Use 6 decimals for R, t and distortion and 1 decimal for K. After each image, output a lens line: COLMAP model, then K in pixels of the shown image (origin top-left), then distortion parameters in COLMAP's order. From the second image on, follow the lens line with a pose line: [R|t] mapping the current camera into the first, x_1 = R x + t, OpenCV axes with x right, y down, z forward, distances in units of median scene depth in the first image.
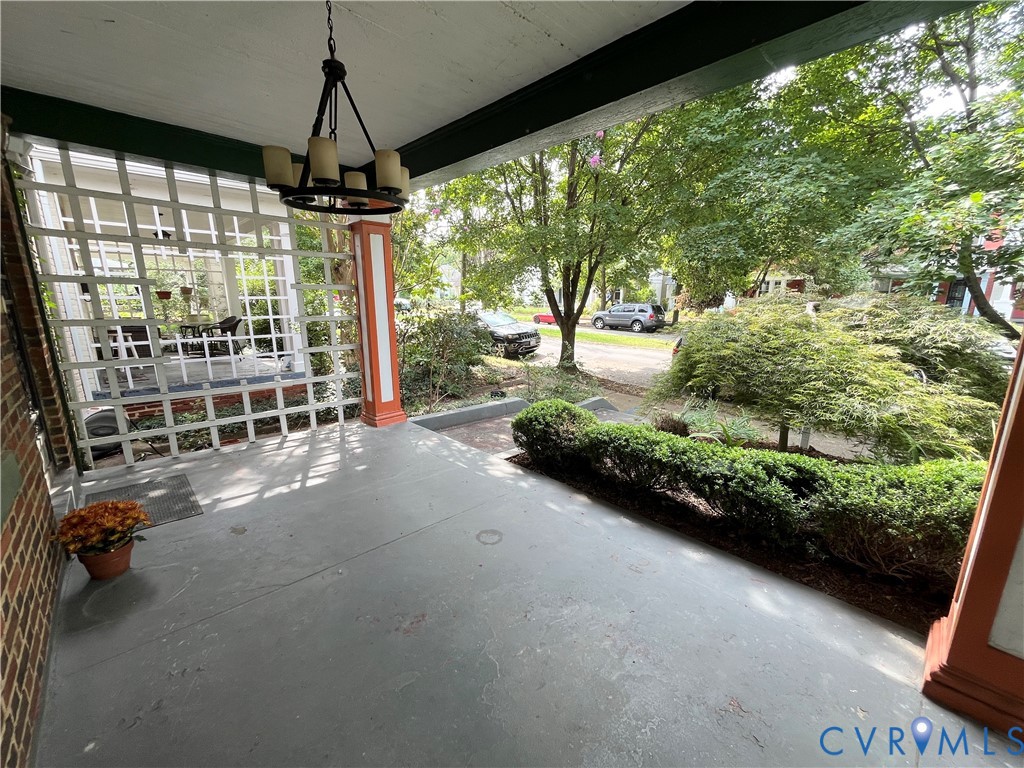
lens RADIAL K [[408.7, 0, 513.7], [0, 408.7, 389.2], [0, 0, 1]] dist [-0.001110, -0.000340]
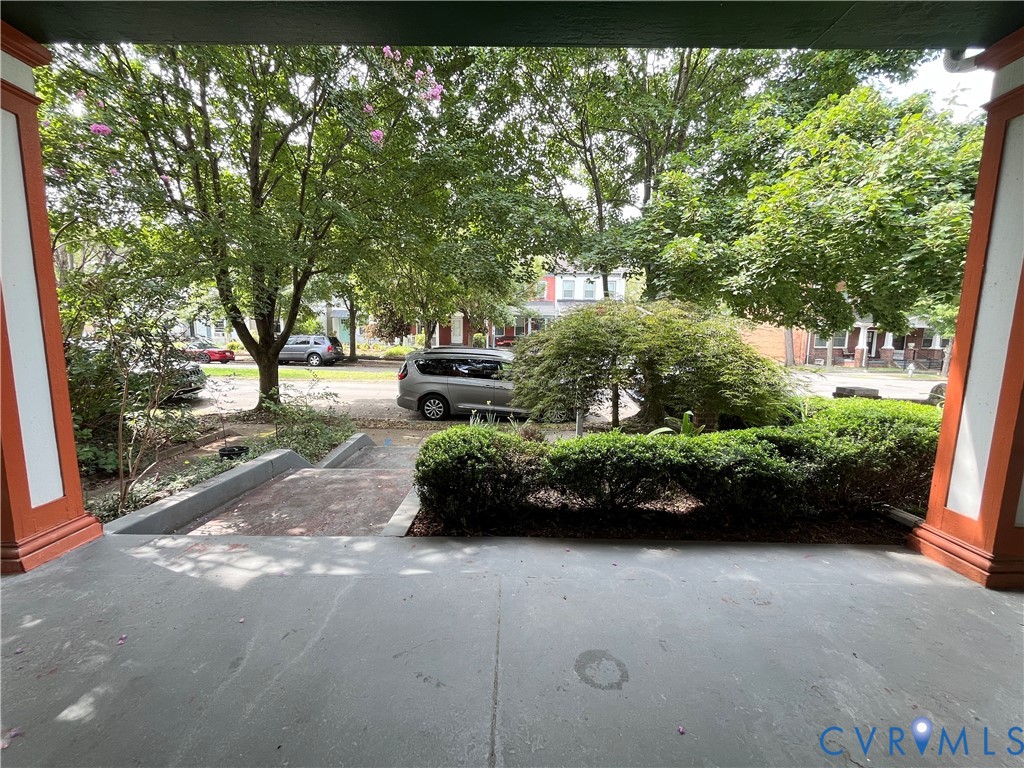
lens RADIAL K [[408.7, 0, 513.7], [0, 408.7, 389.2], [0, 0, 1]] dist [-0.001110, -0.000340]
pose [[0.703474, -0.089142, 0.705108, -0.246584], [0.148601, 0.988623, -0.023272, -0.005280], [-0.695012, 0.121151, 0.708718, 0.328683]]
